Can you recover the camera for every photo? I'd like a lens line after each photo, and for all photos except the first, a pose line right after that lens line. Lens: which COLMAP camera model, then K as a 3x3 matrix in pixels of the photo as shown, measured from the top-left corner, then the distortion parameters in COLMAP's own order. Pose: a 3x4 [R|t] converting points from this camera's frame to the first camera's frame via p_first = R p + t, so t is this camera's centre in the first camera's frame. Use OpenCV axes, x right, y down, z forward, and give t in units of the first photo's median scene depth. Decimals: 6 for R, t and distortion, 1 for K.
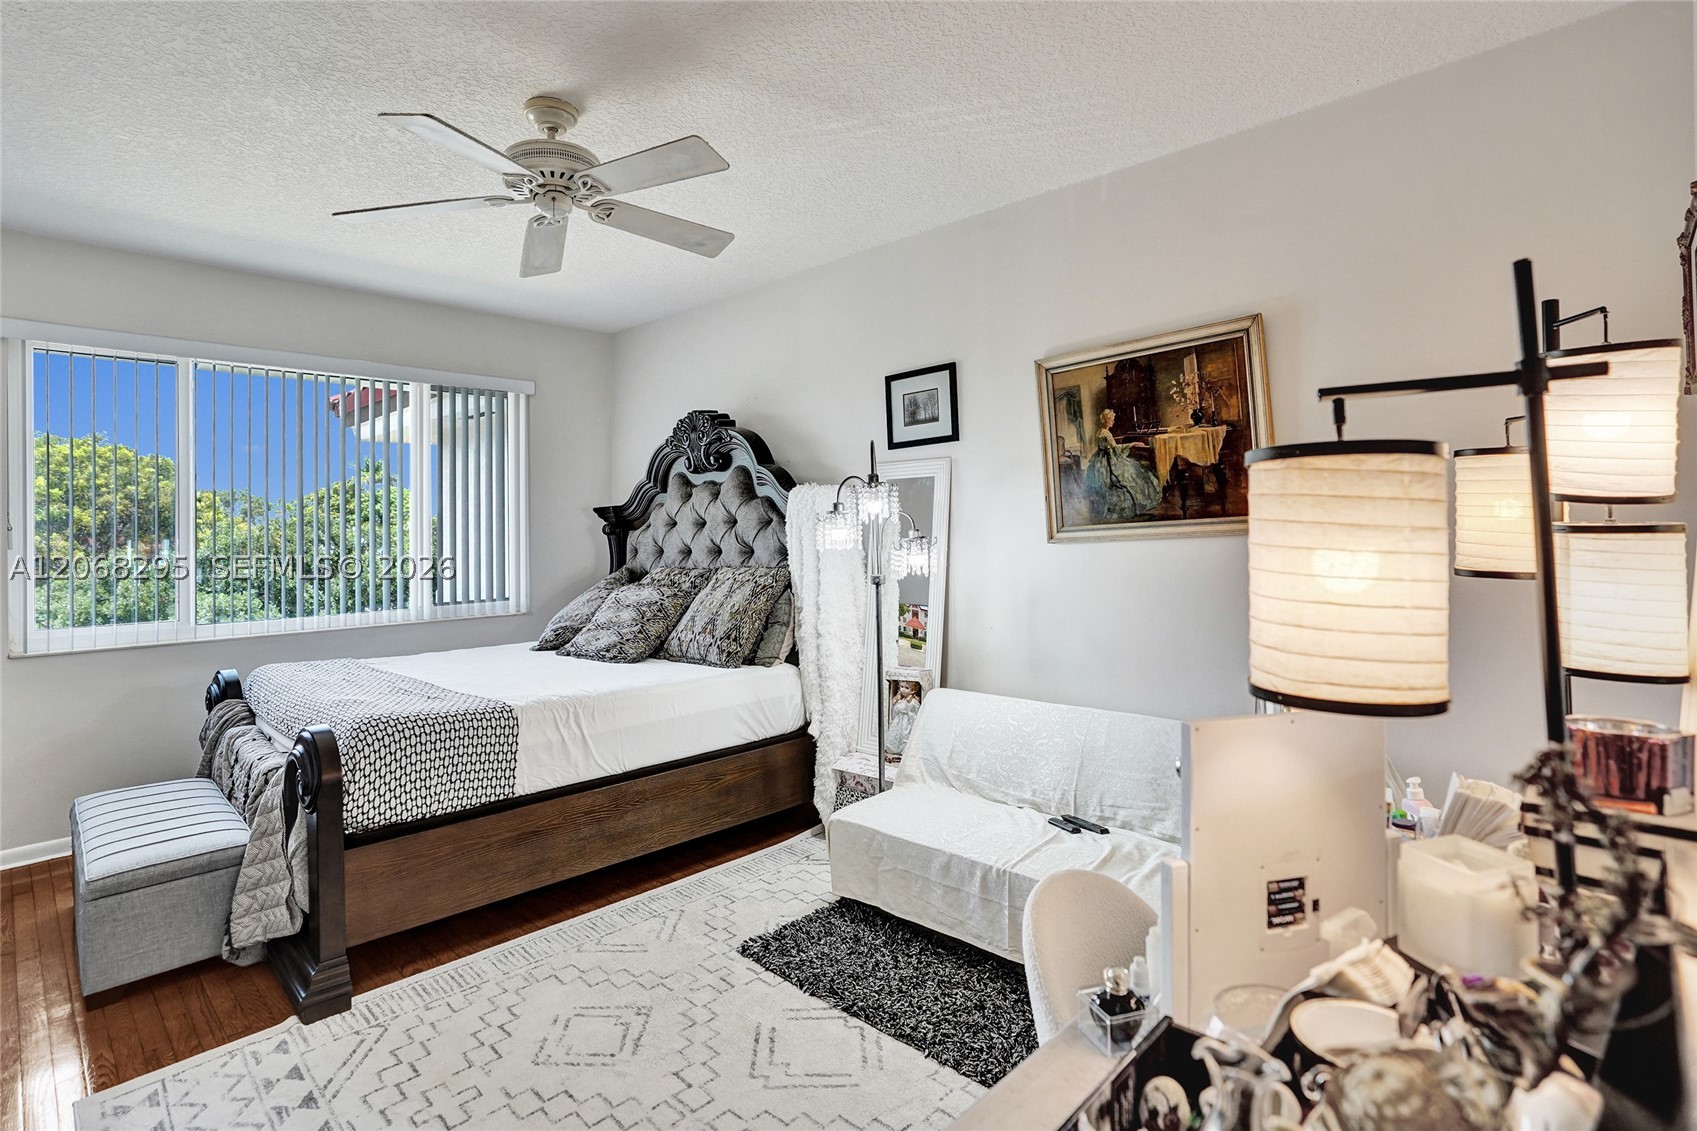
lens RADIAL K [[783.0, 0, 820.6], [0, 783.0, 517.3], [0, 0, 1]] dist [-0.049476, 0.022847]
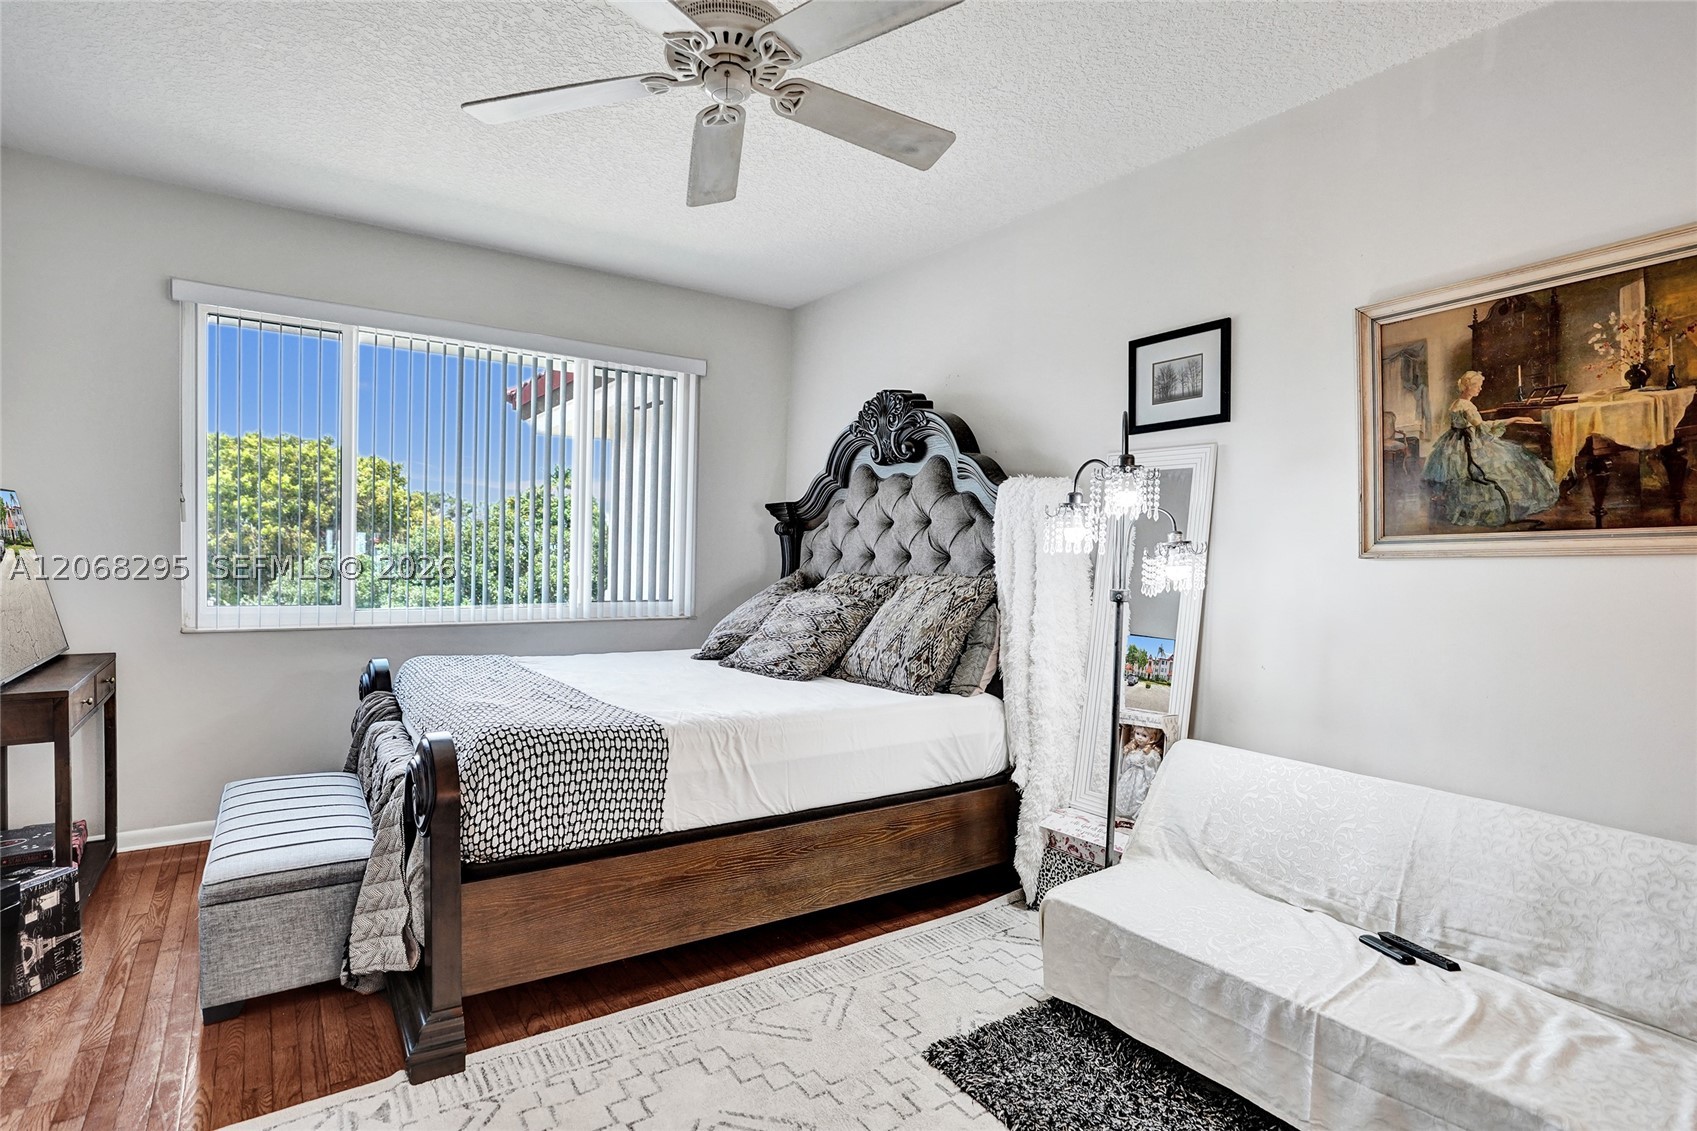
lens RADIAL K [[806.1, 0, 848.7], [0, 806.1, 574.7], [0, 0, 1]] dist [-0.053177, 0.025015]
pose [[0.982902, 0.045227, -0.178488, -0.045872], [-0.036348, 0.997948, 0.052709, 0.025316], [0.180506, -0.045320, 0.982529, 0.164095]]
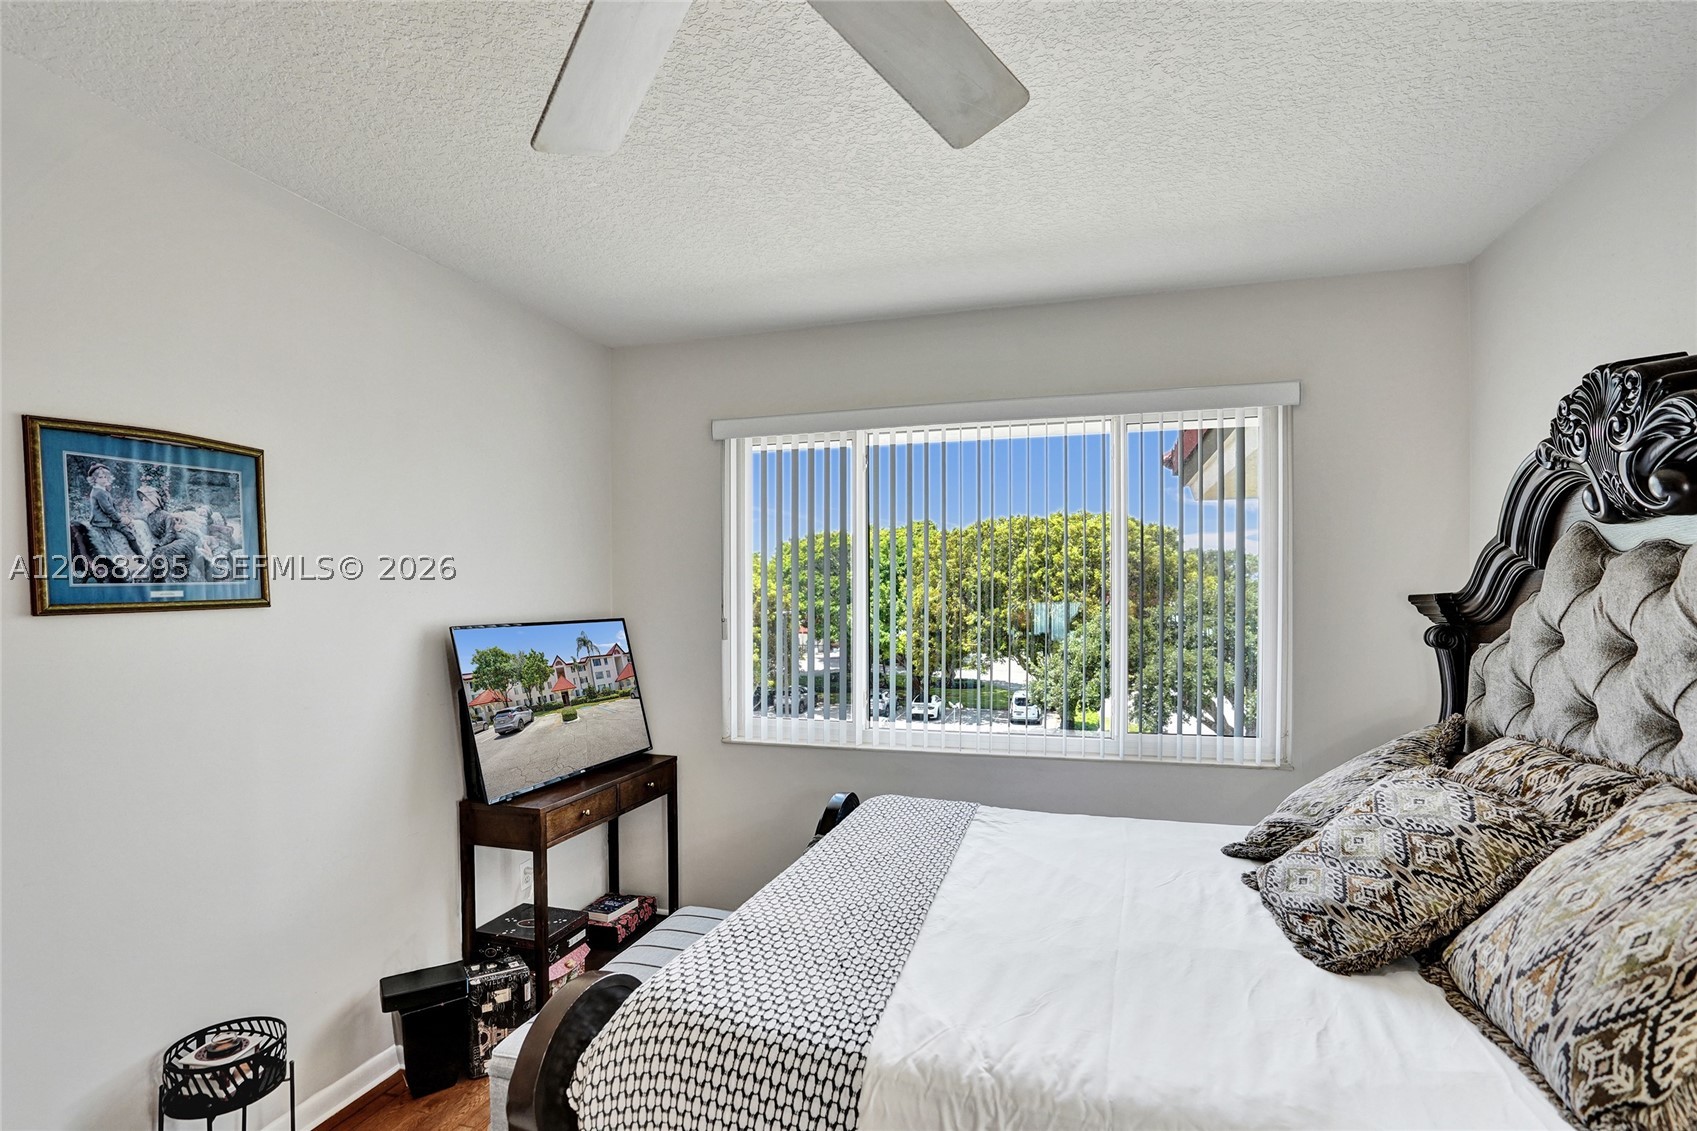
lens RADIAL K [[807.5, 0, 868.6], [0, 807.5, 603.3], [0, 0, 1]] dist [-0.050670, 0.025842]
pose [[0.477344, 0.023605, -0.878399, 0.019486], [0.008268, 0.999474, 0.031352, -0.041276], [0.878678, -0.022228, 0.476898, 0.631040]]
